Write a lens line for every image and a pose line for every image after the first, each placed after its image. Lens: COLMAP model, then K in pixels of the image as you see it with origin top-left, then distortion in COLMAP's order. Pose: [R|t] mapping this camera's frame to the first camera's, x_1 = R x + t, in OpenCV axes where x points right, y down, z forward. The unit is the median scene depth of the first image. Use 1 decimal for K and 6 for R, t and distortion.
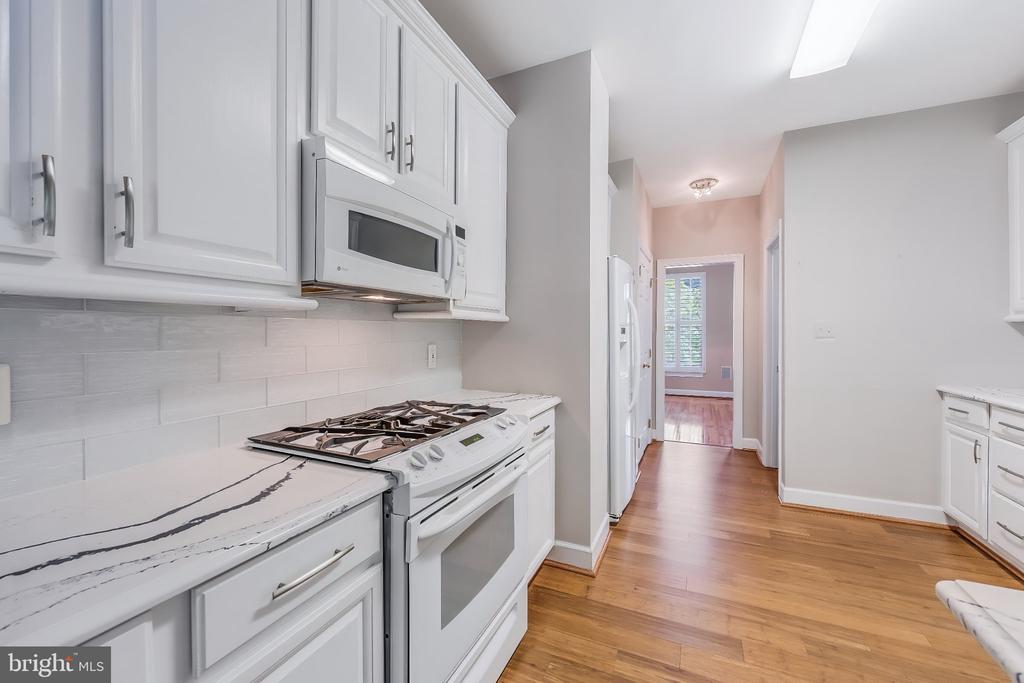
lens RADIAL K [[413.2, 0, 512.3], [0, 413.2, 333.7], [0, 0, 1]] dist [0.001148, -0.000997]
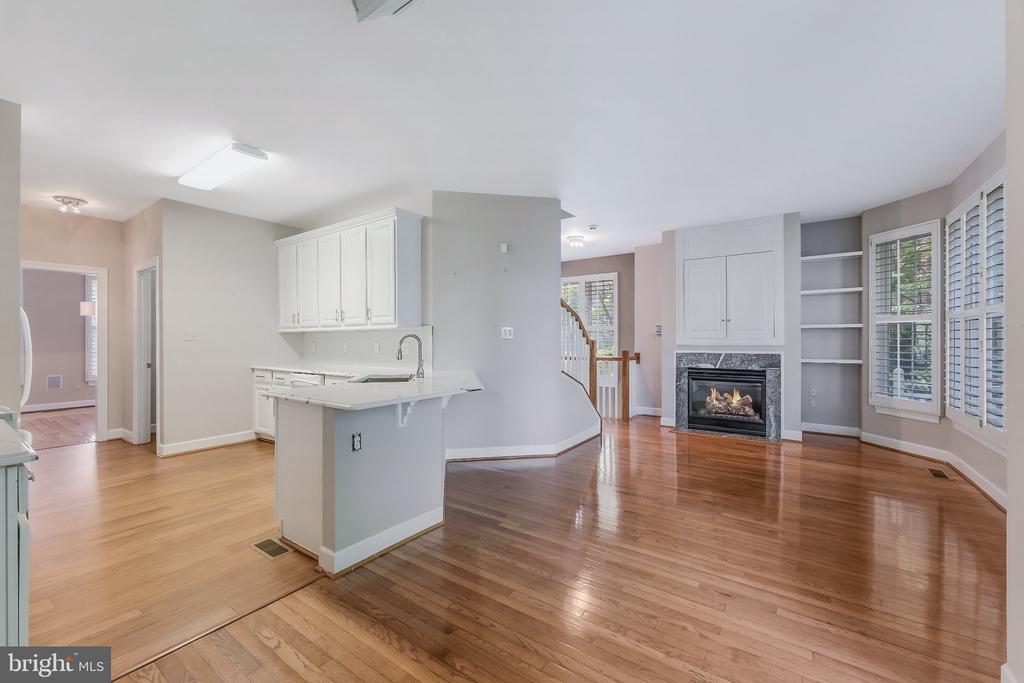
lens RADIAL K [[413.2, 0, 517.9], [0, 413.2, 341.2], [0, 0, 1]] dist [0.001148, -0.000997]
pose [[0.172738, 0.000184, 0.984968, -0.655316], [0.005457, 0.999984, -0.001144, 0.024307], [-0.984953, 0.005573, 0.172734, -0.557026]]
